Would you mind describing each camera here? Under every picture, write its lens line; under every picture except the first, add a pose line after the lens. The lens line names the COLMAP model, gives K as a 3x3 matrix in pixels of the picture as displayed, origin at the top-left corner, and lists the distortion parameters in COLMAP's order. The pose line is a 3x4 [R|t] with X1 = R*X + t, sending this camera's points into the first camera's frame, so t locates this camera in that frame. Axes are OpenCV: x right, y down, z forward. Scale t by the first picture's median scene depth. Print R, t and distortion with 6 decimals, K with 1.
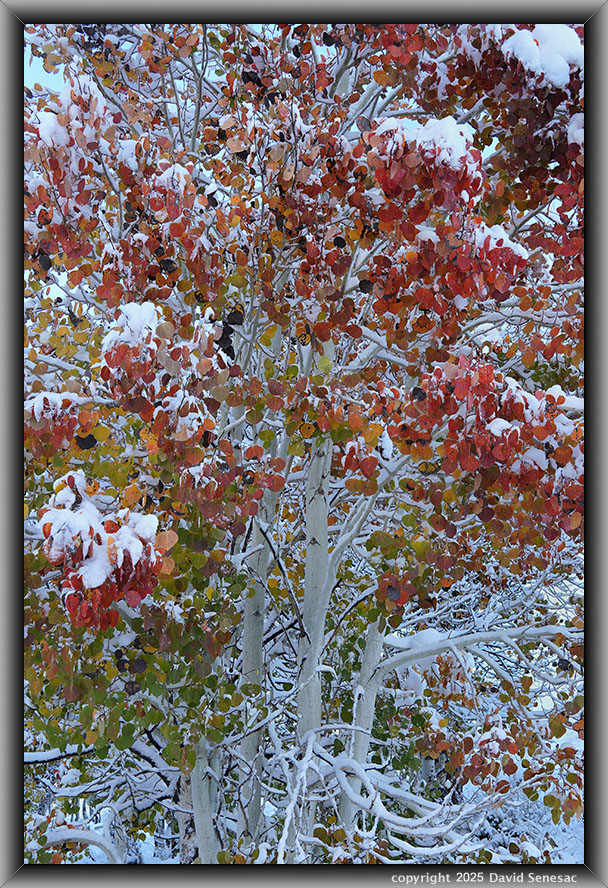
lens RADIAL K [[1118.8, 0, 304.0], [0, 1118.8, 444.0], [0, 0, 1]] dist [0.042443, 0.029944]
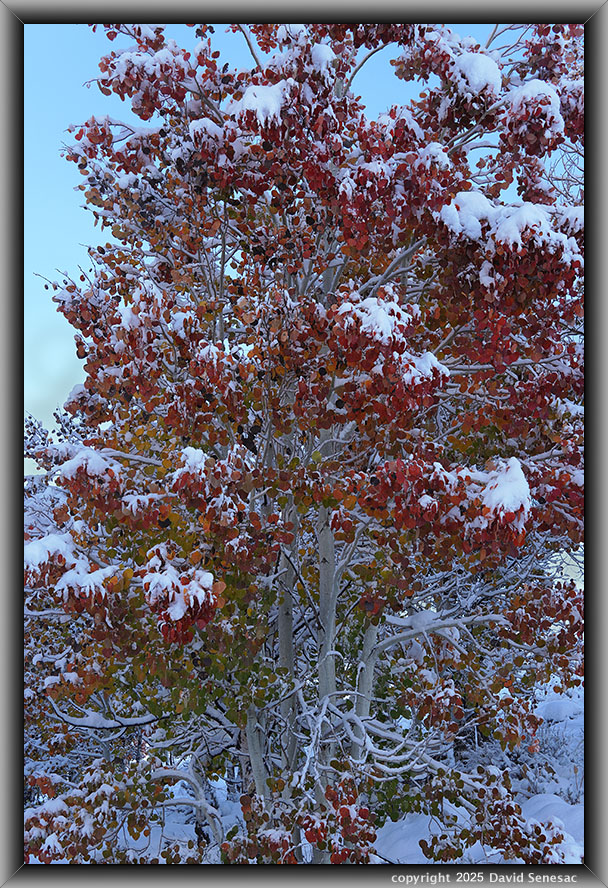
lens RADIAL K [[1118.8, 0, 304.0], [0, 1118.8, 444.0], [0, 0, 1]] dist [0.042443, 0.029944]
pose [[0.997322, -0.057252, -0.045516, 0.072382], [0.059051, 0.997484, 0.039215, -0.150053], [0.043156, -0.041798, 0.998194, -0.512167]]
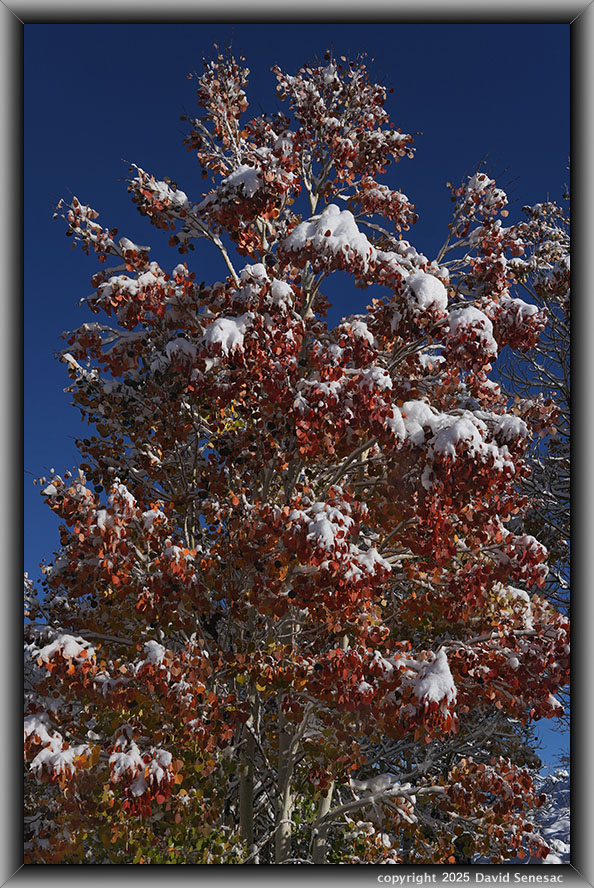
lens RADIAL K [[1178.1, 0, 297.0], [0, 1178.1, 444.0], [0, 0, 1]] dist [0.060639, 0.007047]
pose [[0.997531, -0.048093, -0.051176, 0.165231], [0.044900, 0.997077, -0.061826, -0.259082], [0.054000, 0.059375, 0.996774, -0.795148]]
